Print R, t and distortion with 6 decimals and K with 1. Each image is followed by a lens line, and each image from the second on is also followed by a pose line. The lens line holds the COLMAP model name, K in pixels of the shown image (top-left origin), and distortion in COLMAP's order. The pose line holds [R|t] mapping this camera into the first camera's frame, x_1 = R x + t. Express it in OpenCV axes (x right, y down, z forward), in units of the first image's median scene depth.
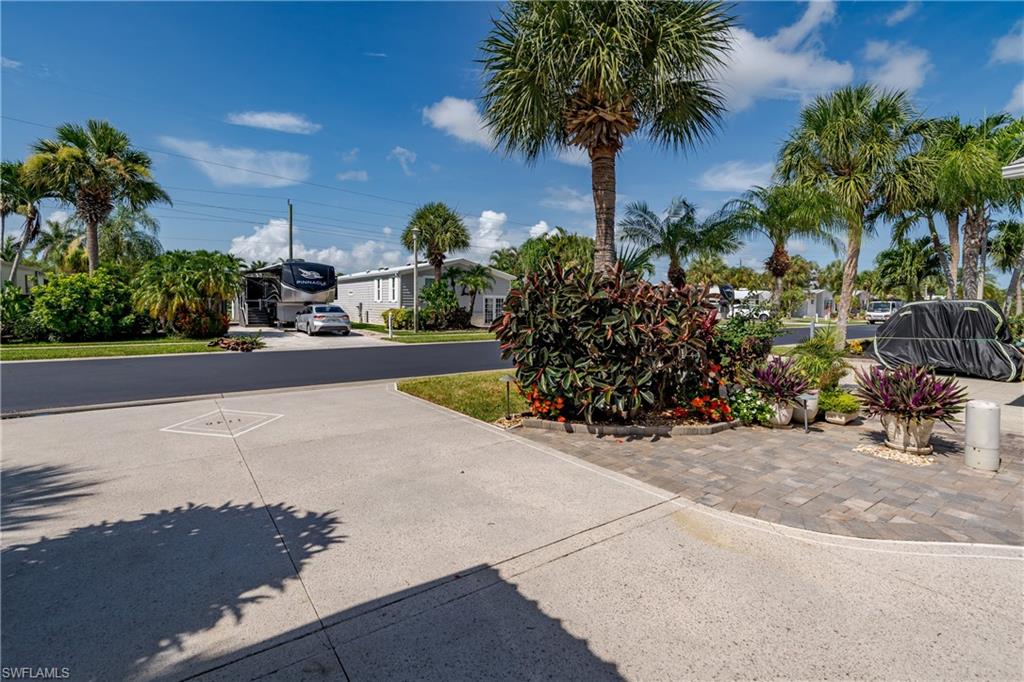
lens RADIAL K [[464.5, 0, 506.9], [0, 464.5, 327.7], [0, 0, 1]] dist [0.001652, -0.000719]
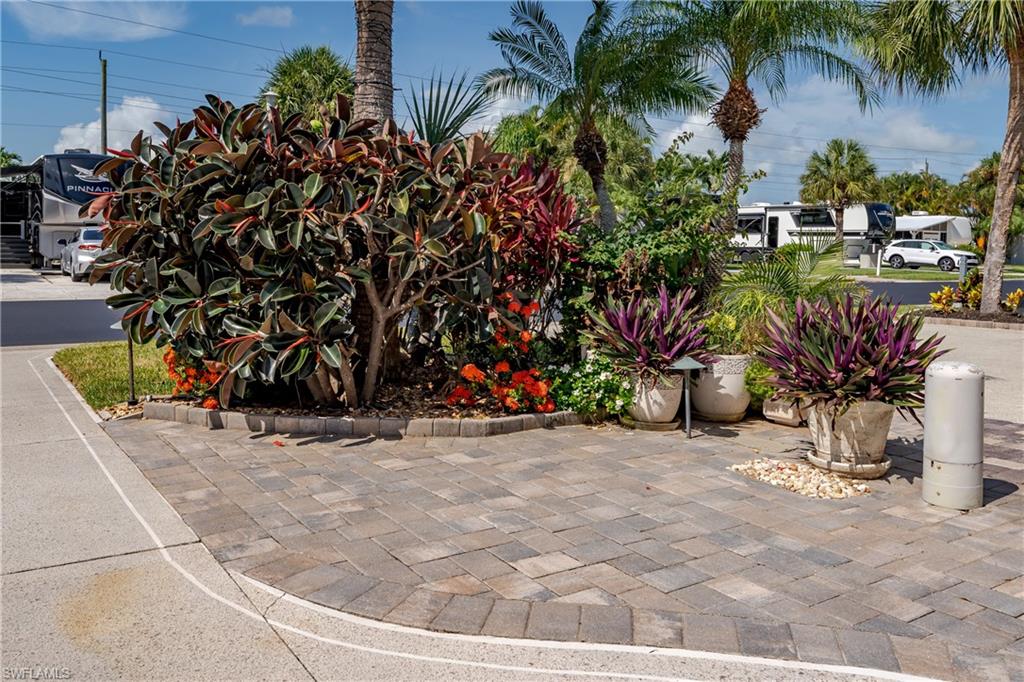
lens RADIAL K [[818.4, 0, 482.7], [0, 818.4, 297.2], [0, 0, 1]] dist [-0.006592, -0.003720]
pose [[0.998964, 0.009233, -0.044554, 0.469576], [-0.008504, 0.999827, 0.016523, 0.065578], [0.044699, -0.016127, 0.998870, 0.122943]]
